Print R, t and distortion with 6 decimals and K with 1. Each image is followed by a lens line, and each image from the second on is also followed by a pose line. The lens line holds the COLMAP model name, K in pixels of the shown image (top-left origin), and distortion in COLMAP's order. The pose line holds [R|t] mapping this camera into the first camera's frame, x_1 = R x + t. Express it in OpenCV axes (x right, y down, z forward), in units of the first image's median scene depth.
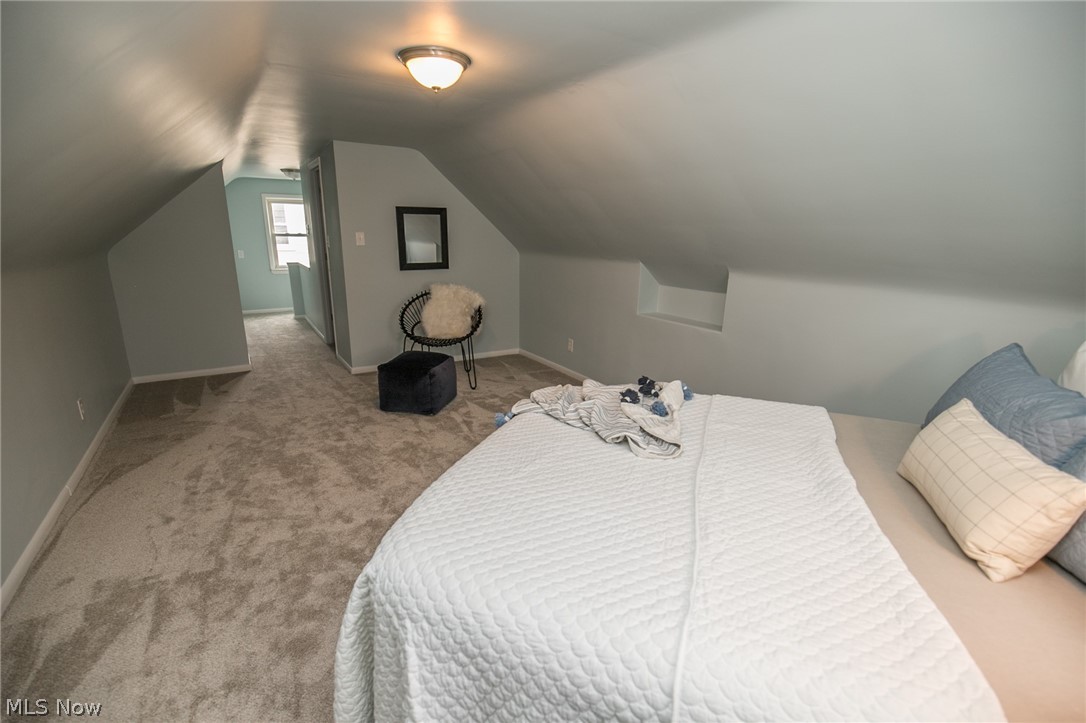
lens RADIAL K [[494.1, 0, 543.3], [0, 494.1, 370.4], [0, 0, 1]] dist [-0.015424, 0.004977]
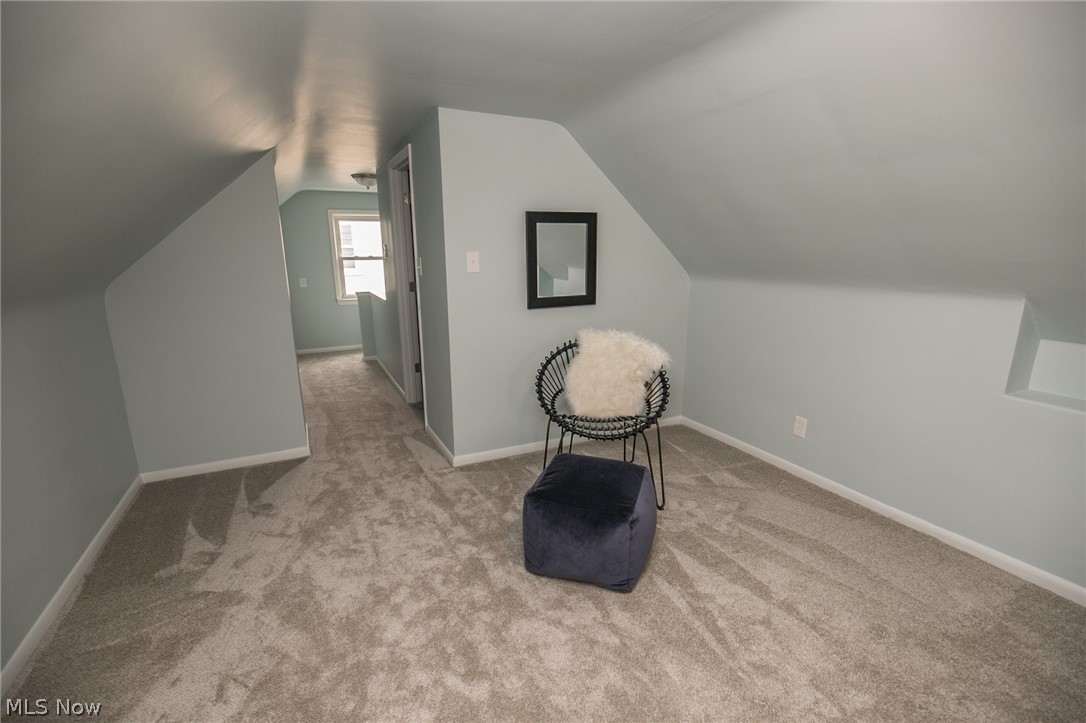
lens RADIAL K [[494.1, 0, 543.3], [0, 494.1, 370.4], [0, 0, 1]] dist [-0.015424, 0.004977]
pose [[0.994728, 0.001338, -0.102542, -0.209110], [-0.004847, 0.999411, -0.033979, -0.102369], [0.102436, 0.034297, 0.994148, 0.364632]]
